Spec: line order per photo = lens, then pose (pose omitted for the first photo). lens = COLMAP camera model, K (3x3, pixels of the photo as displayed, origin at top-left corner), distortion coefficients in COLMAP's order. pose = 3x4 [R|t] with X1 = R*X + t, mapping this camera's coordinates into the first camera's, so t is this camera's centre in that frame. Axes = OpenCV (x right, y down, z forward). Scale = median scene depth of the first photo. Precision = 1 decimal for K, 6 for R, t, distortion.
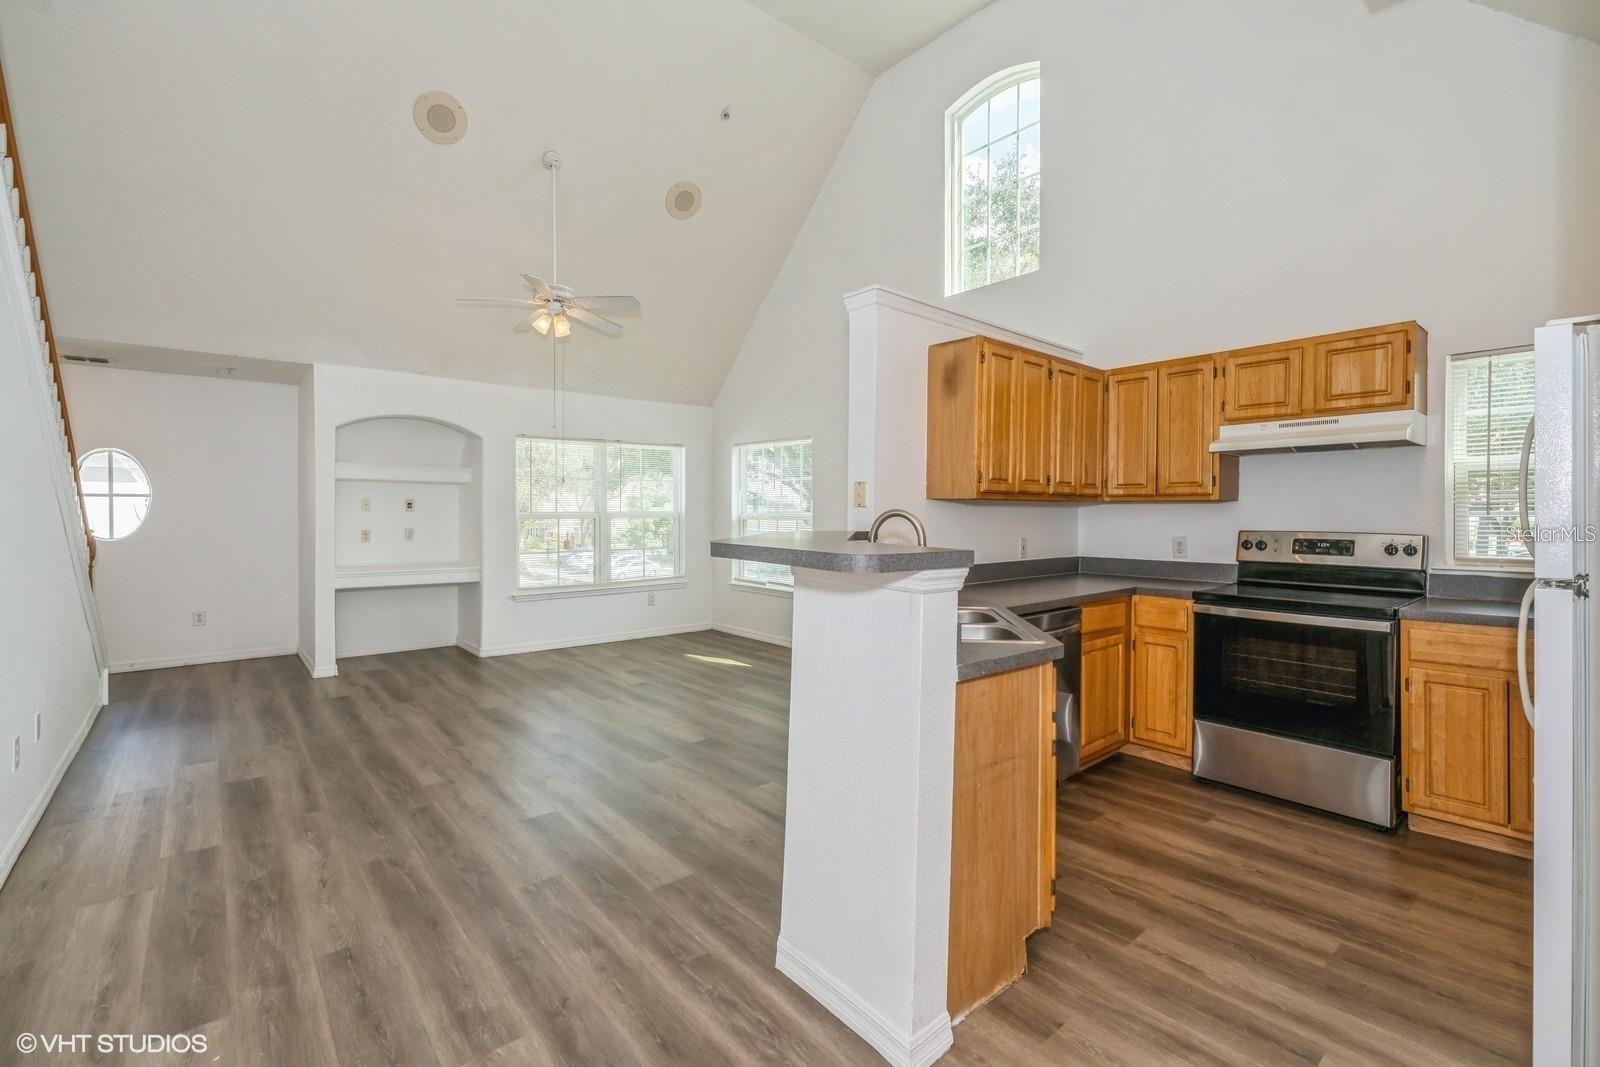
lens RADIAL K [[698.0, 0, 796.0], [0, 698.0, 526.1], [0, 0, 1]] dist [-0.002356, -0.000073]
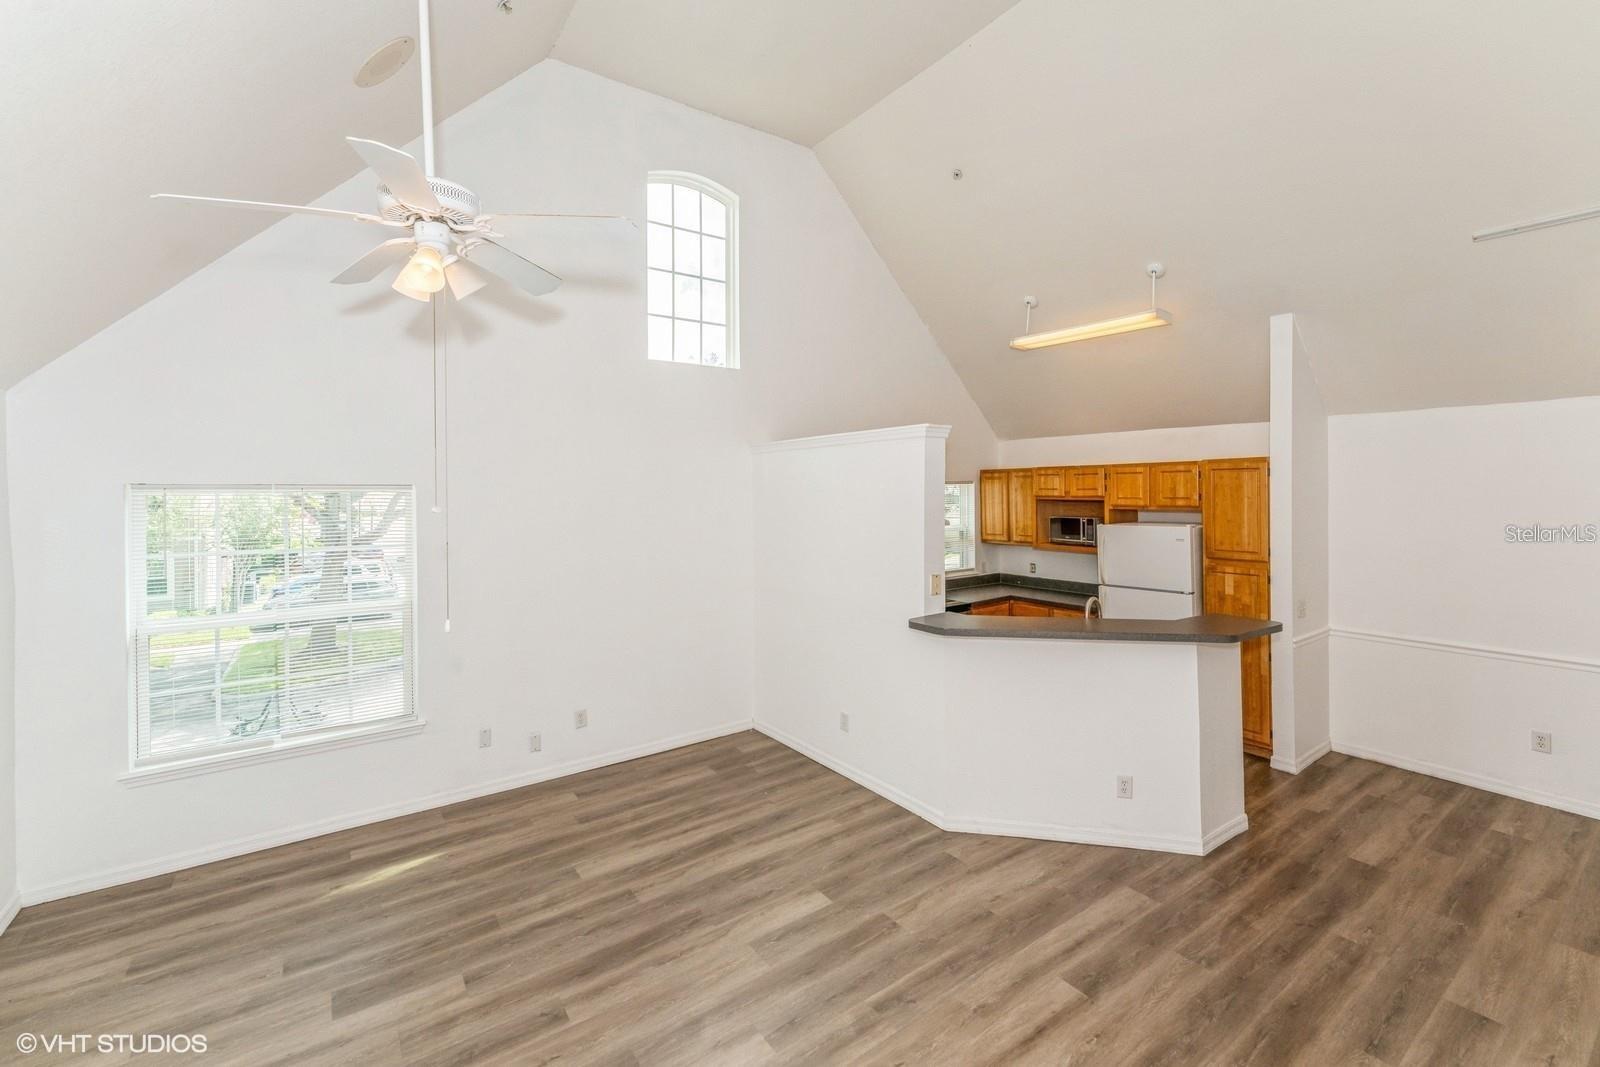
lens RADIAL K [[682.6, 0, 803.3], [0, 682.6, 489.7], [0, 0, 1]] dist [-0.002601, -0.000261]
pose [[0.083445, -0.005971, 0.996495, -1.056518], [0.025903, 0.999657, 0.003821, -0.207456], [-0.996176, 0.025493, 0.083571, 1.038570]]
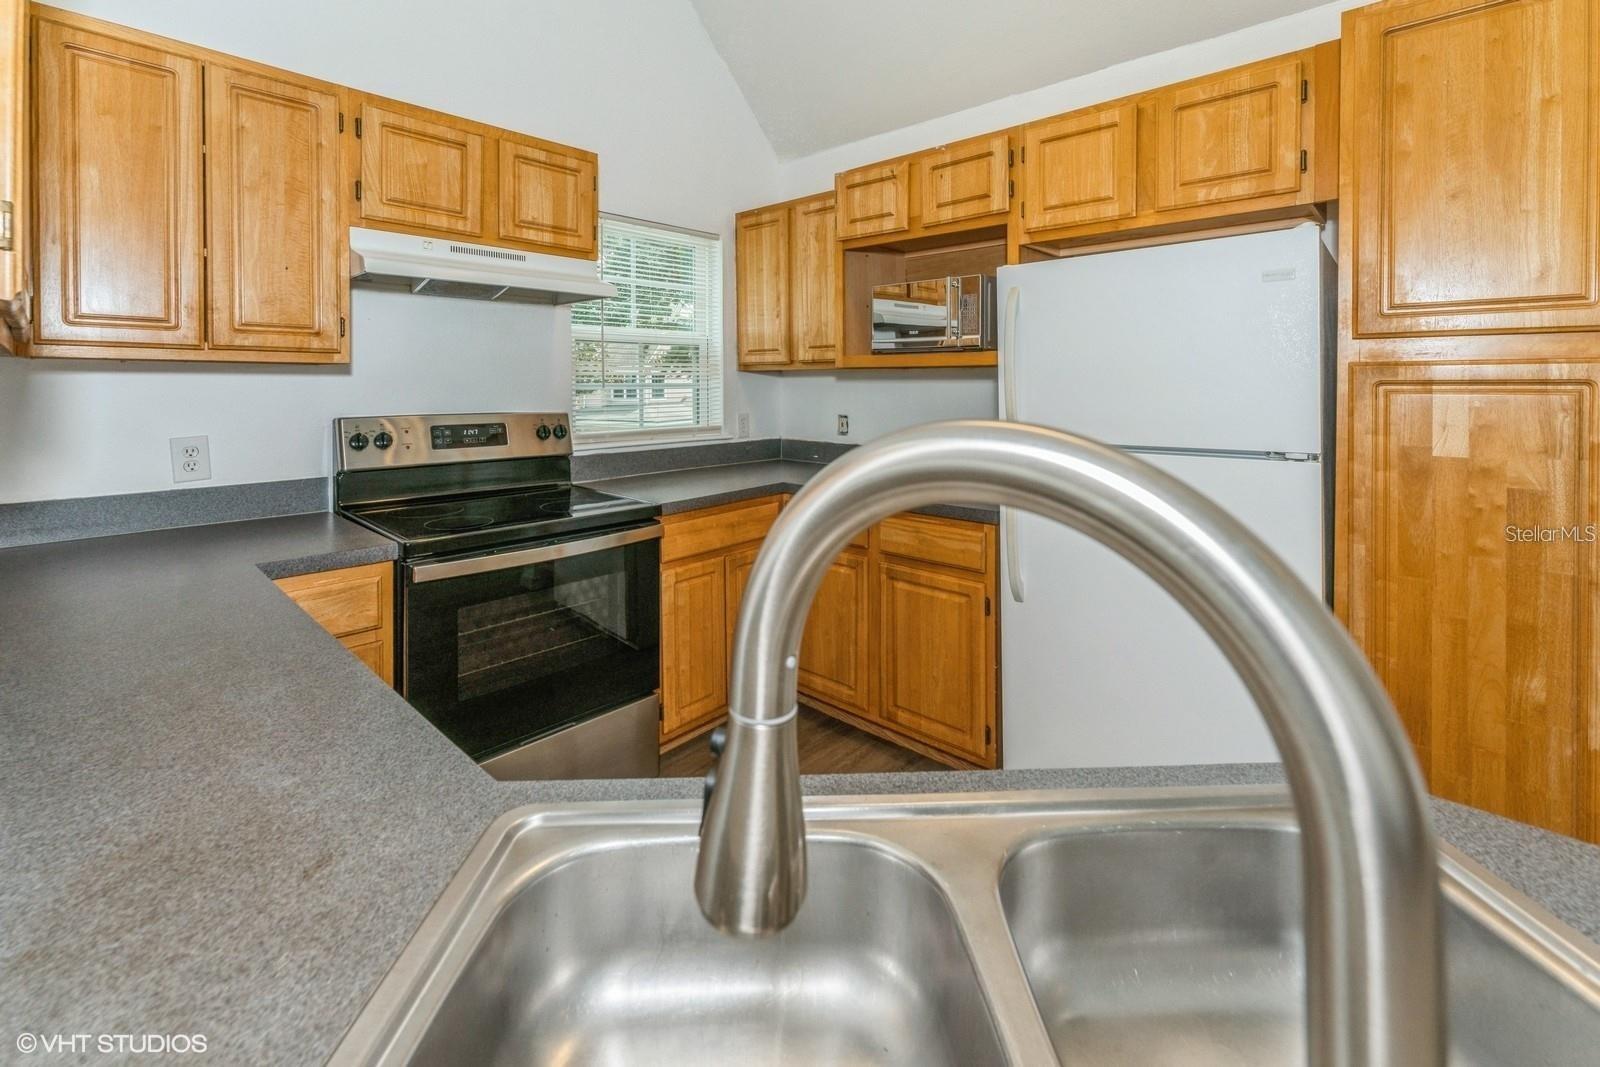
lens RADIAL K [[675.7, 0, 792.5], [0, 675.7, 395.2], [0, 0, 1]] dist [-0.000442, -0.000648]
pose [[-0.107577, -0.016346, 0.994062, 0.050107], [0.018349, 0.999662, 0.018424, -0.016015], [-0.994027, 0.020222, -0.107241, 0.717450]]
